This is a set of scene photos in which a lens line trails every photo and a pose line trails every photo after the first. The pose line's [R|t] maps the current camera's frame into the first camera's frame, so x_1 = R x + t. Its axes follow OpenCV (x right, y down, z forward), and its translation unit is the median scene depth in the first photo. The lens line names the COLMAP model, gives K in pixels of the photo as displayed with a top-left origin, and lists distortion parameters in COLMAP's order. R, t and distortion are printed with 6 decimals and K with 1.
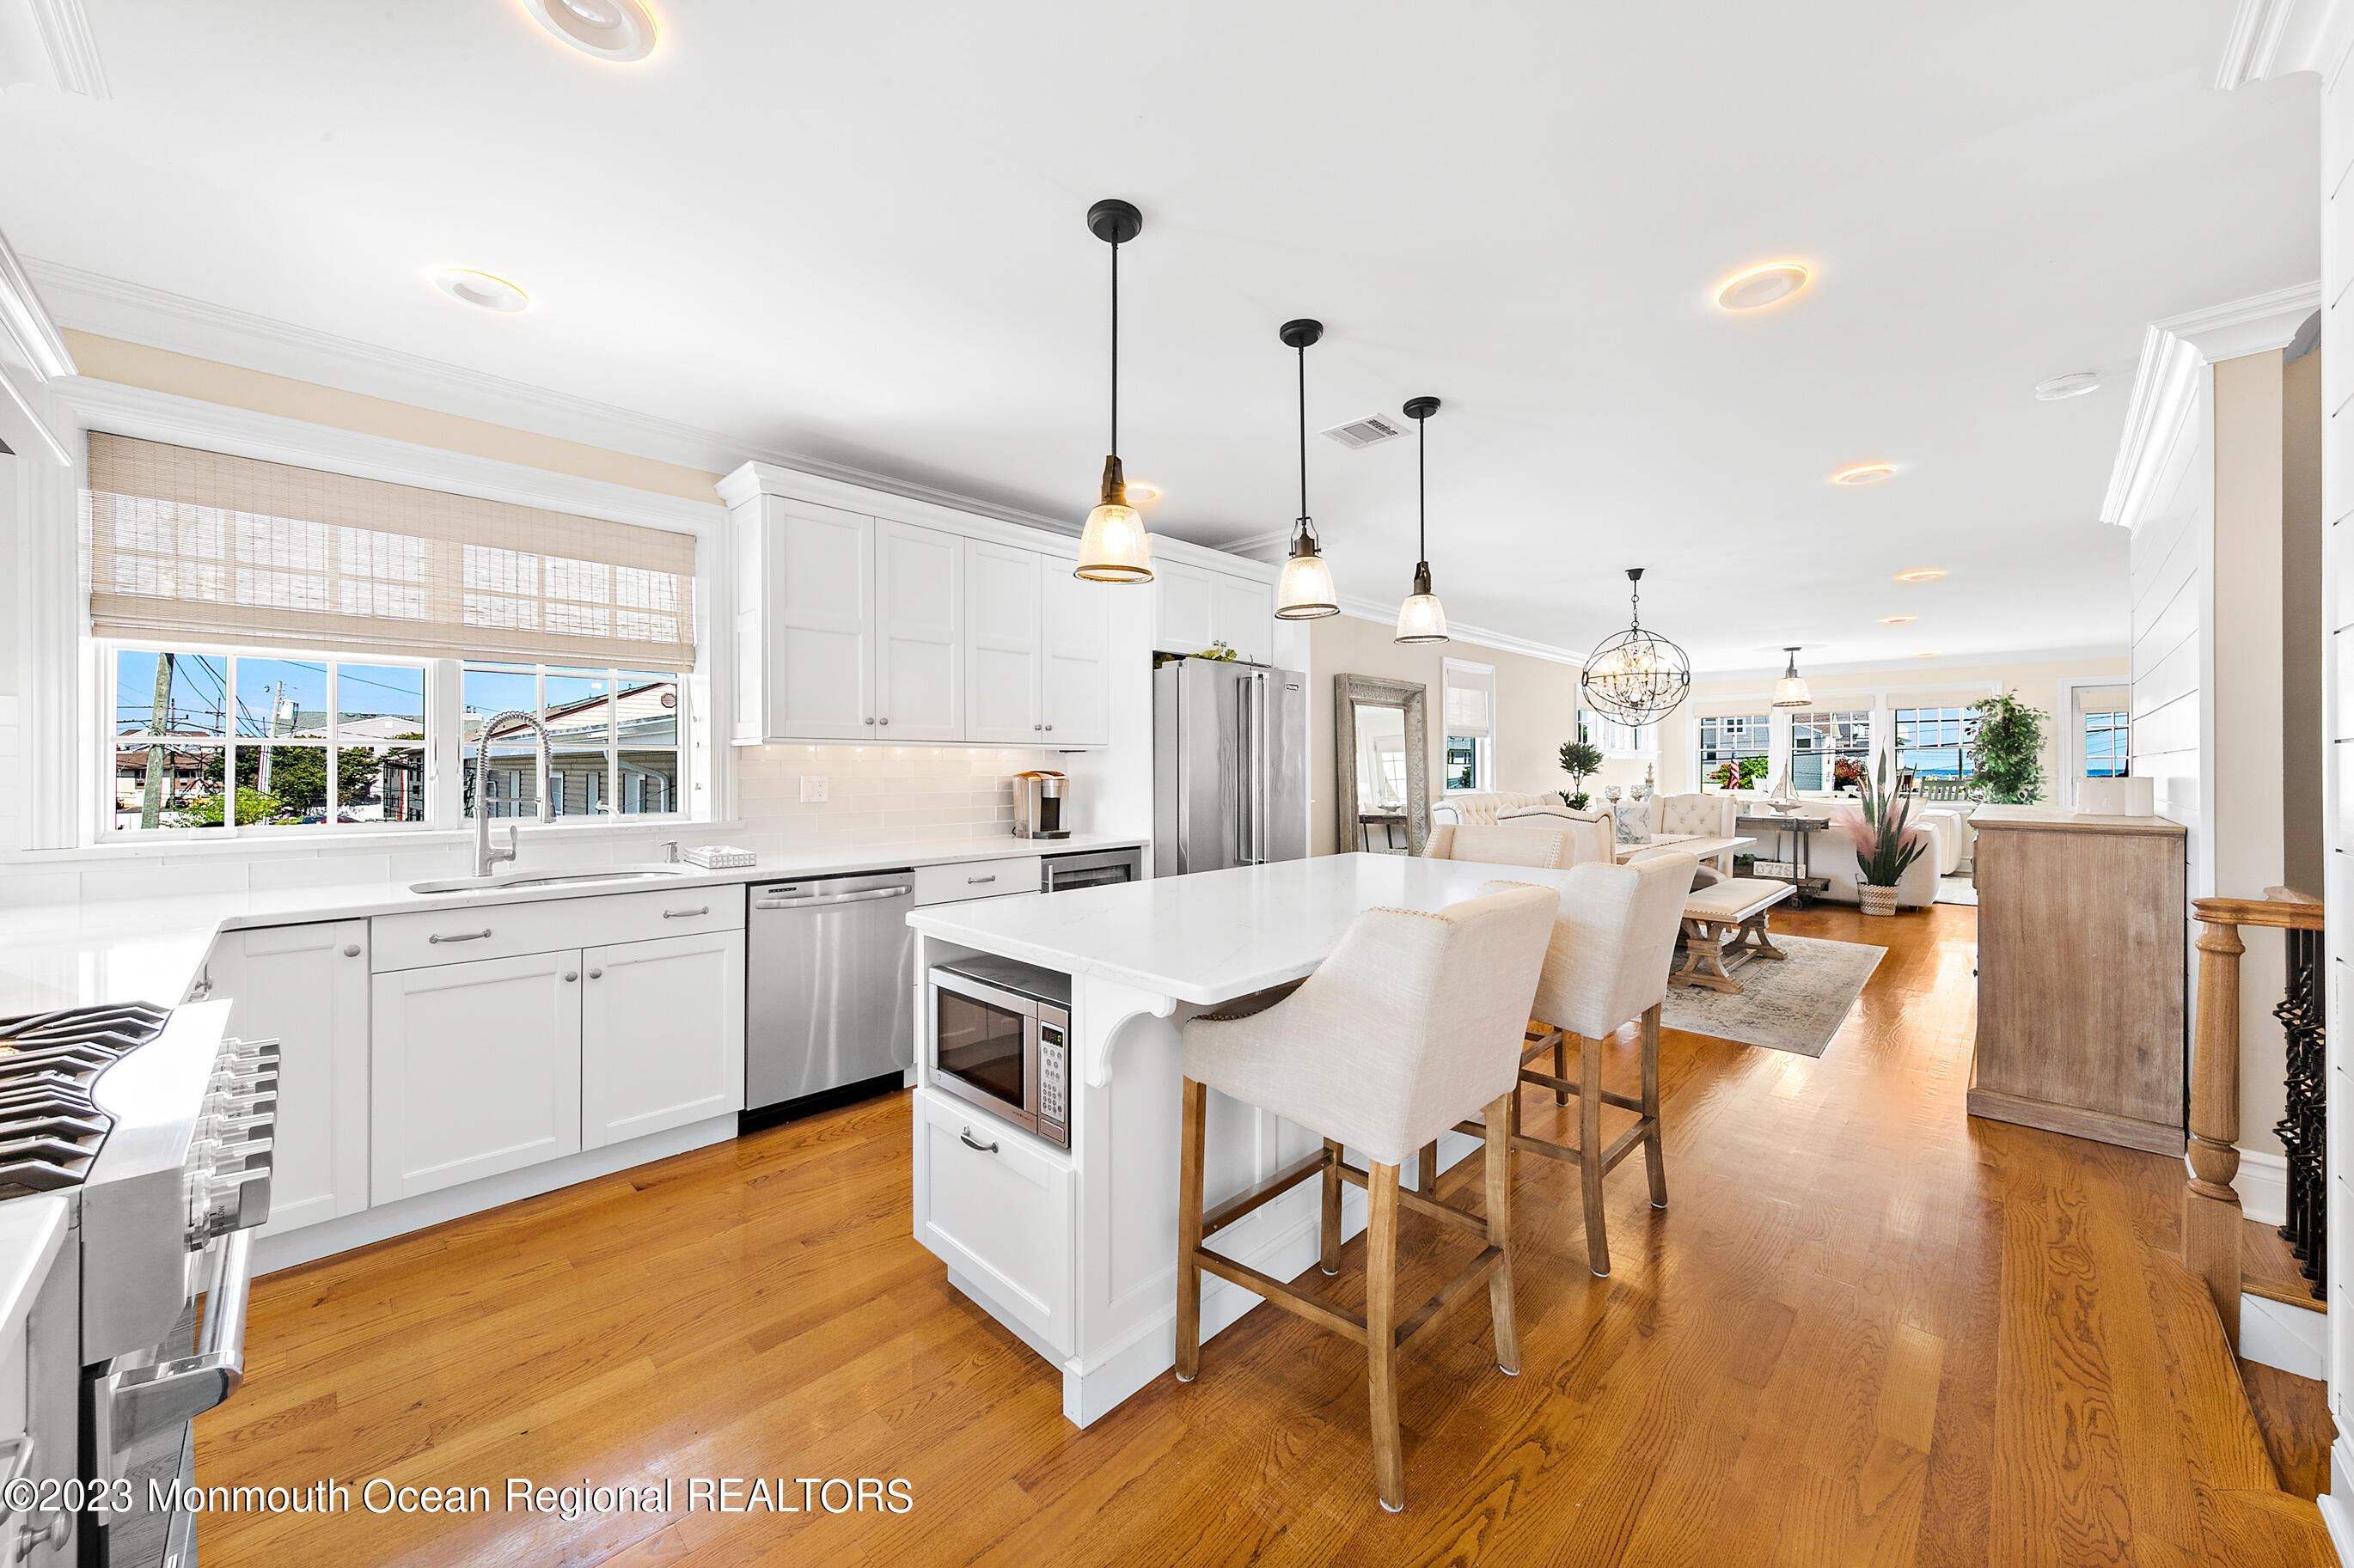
lens RADIAL K [[857.7, 0, 1163.2], [0, 857.7, 765.3], [0, 0, 1]] dist [0.000275, -0.000062]
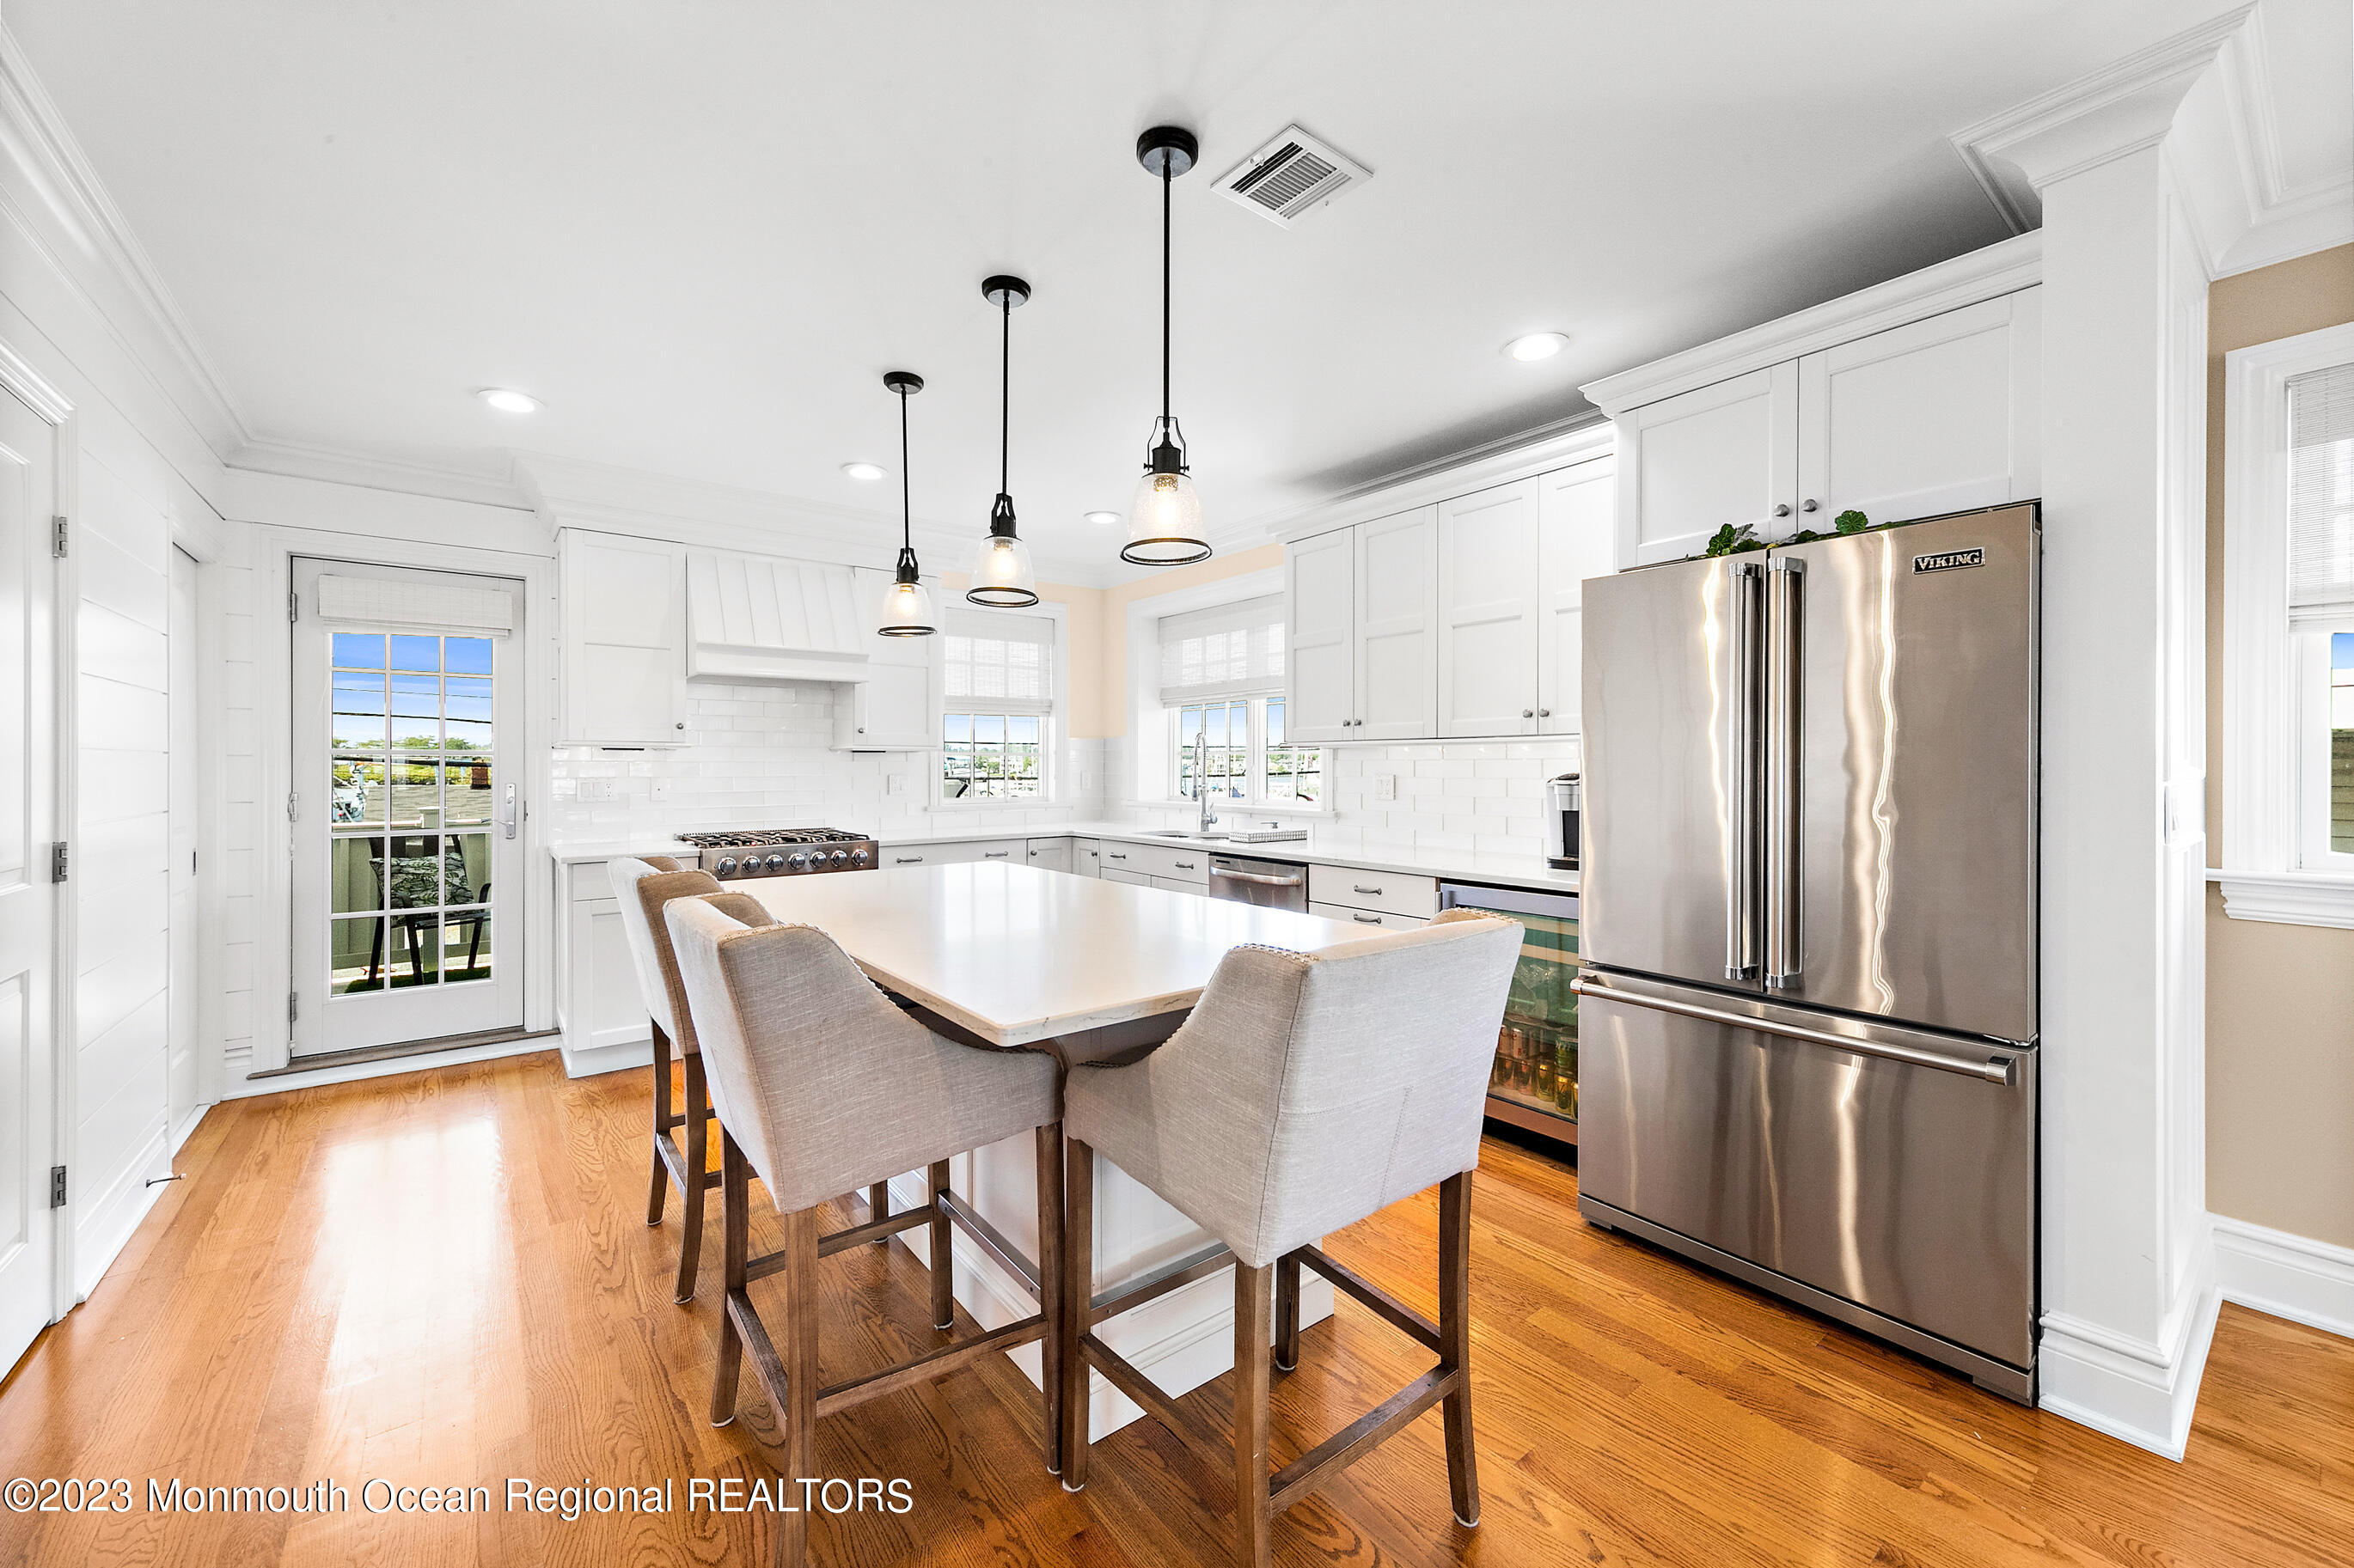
lens RADIAL K [[912.7, 0, 1184.2], [0, 912.7, 771.1], [0, 0, 1]] dist [0.008636, -0.000171]
pose [[-0.115541, 0.008233, -0.993269, 0.355205], [0.007899, 0.999942, 0.007370, -0.001197], [0.993271, -0.006994, -0.115600, 0.415146]]
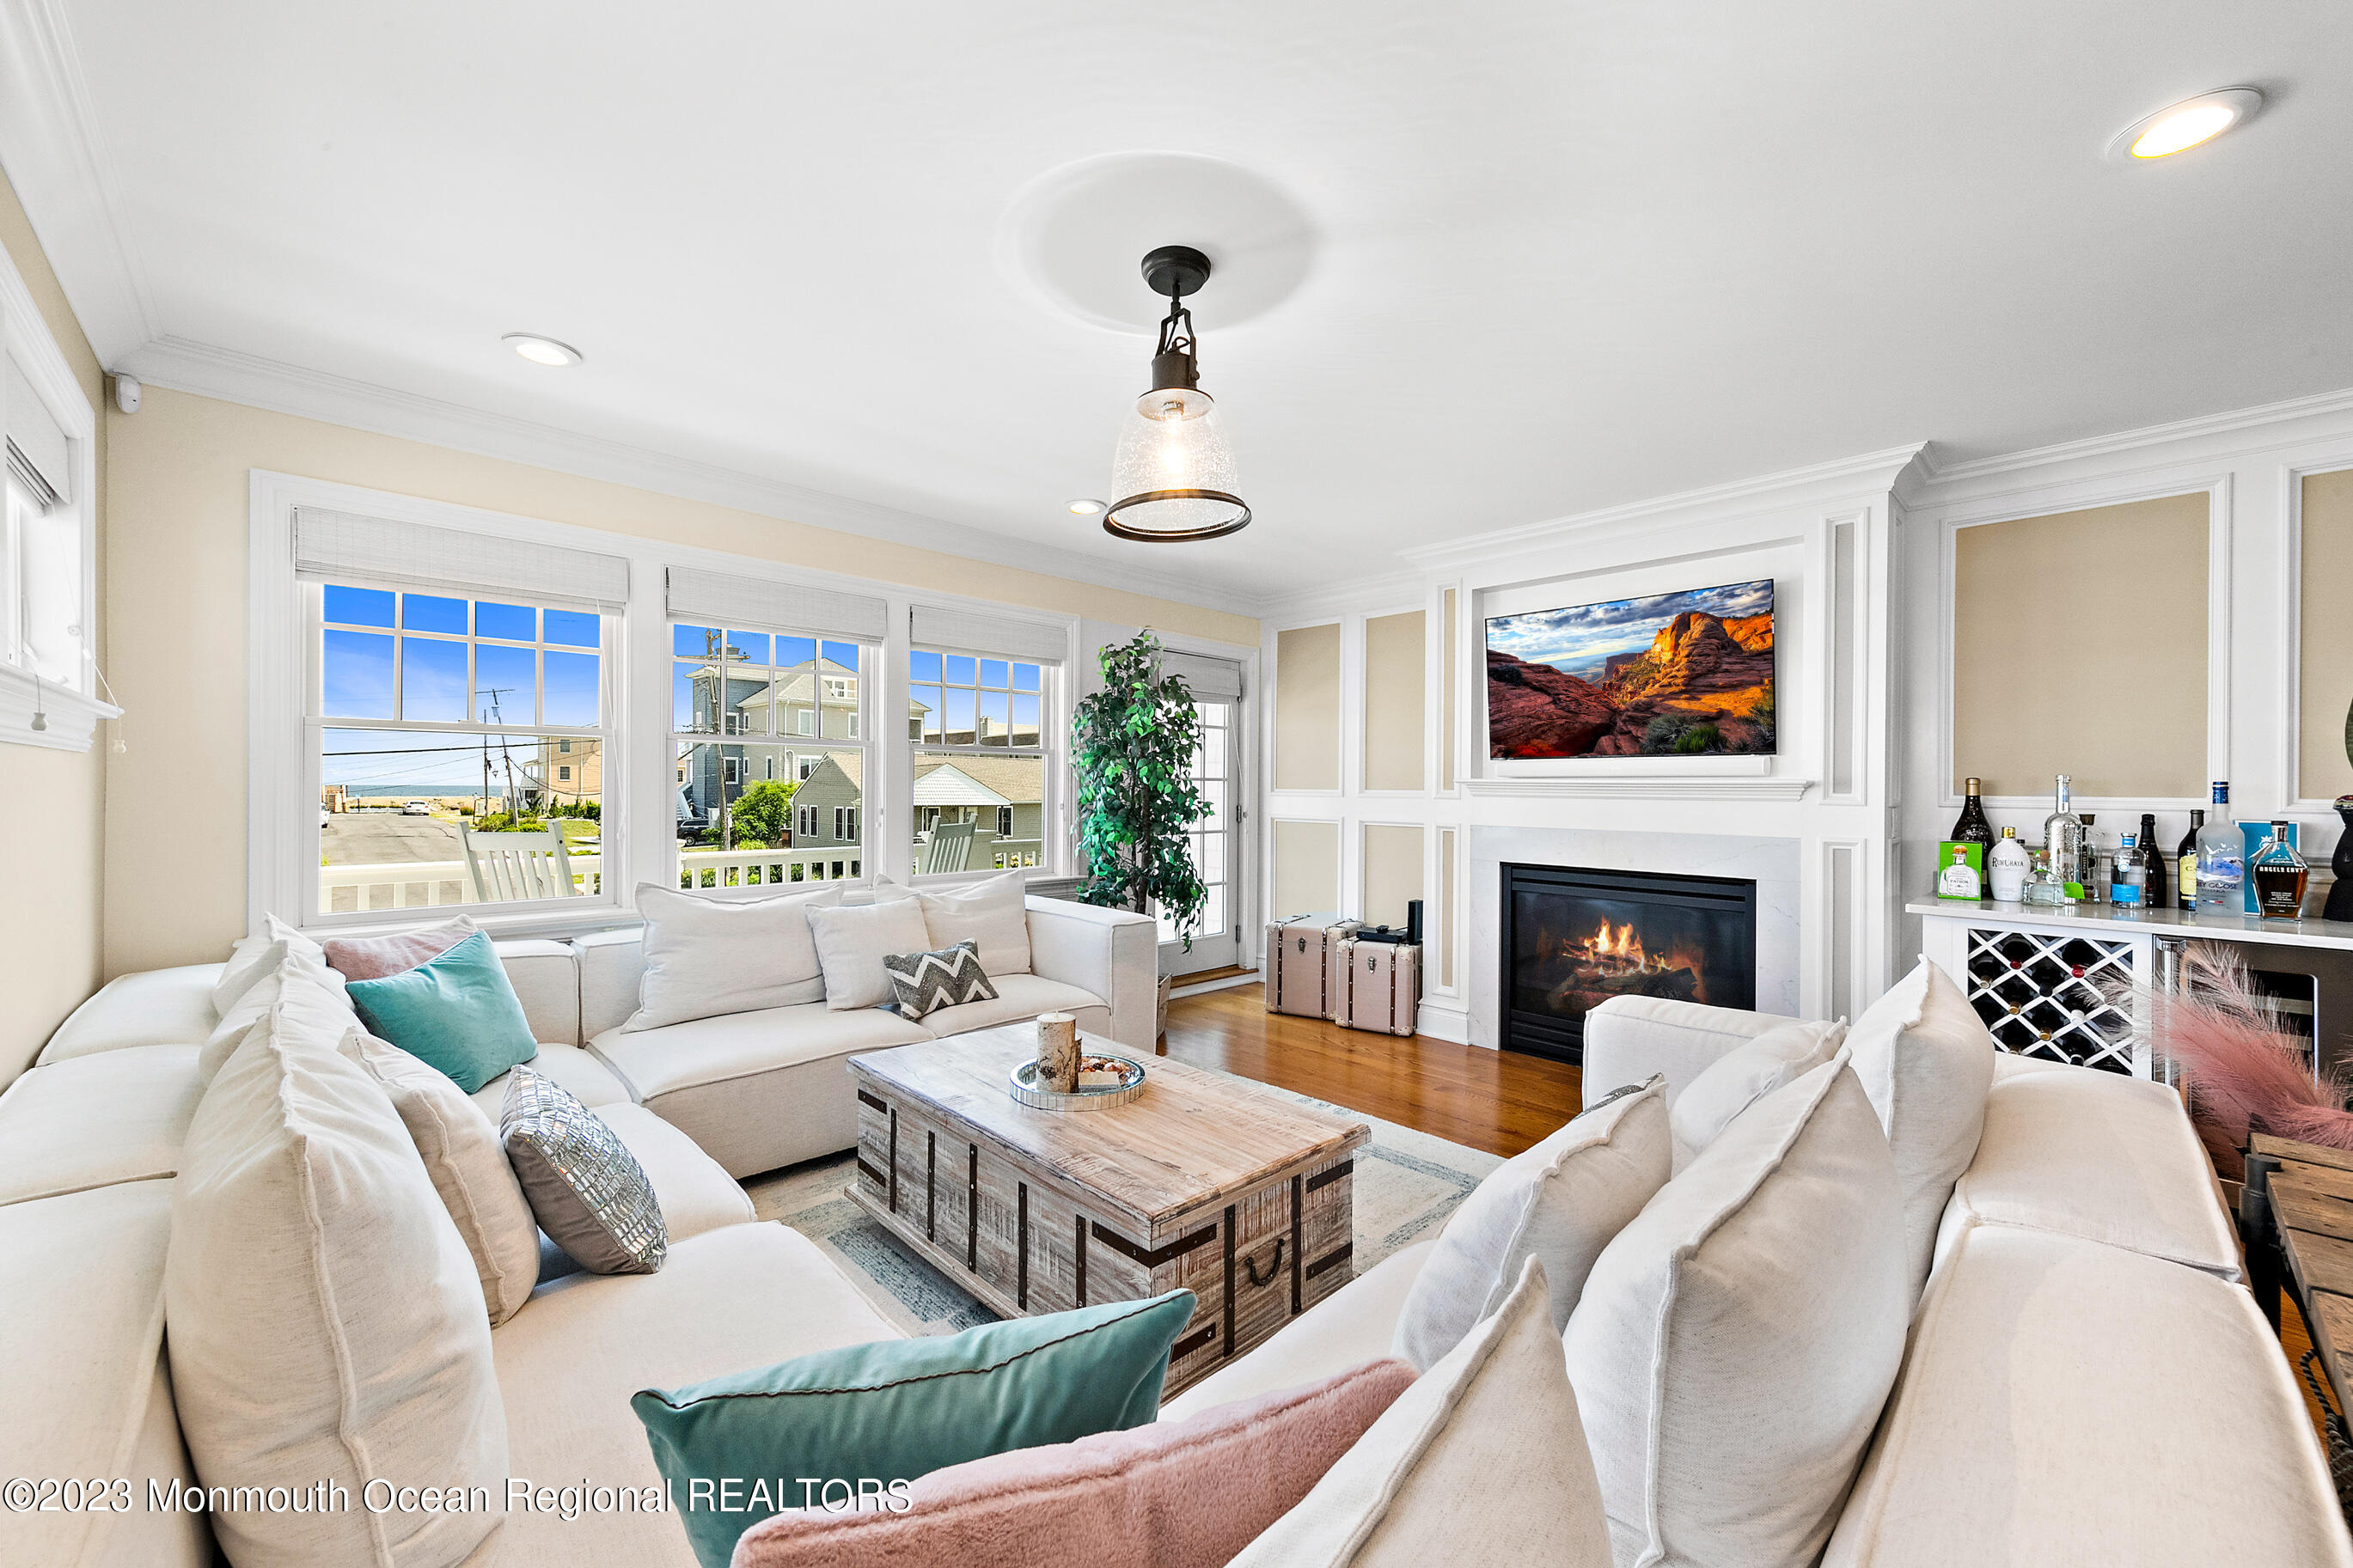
lens RADIAL K [[912.3, 0, 1180.3], [0, 912.3, 778.3], [0, 0, 1]] dist [0.008636, -0.000171]
pose [[0.006494, 0.013155, 0.999892, 0.590451], [-0.012450, 0.999837, -0.013073, -0.000375], [-0.999901, -0.012364, 0.006657, 1.186770]]
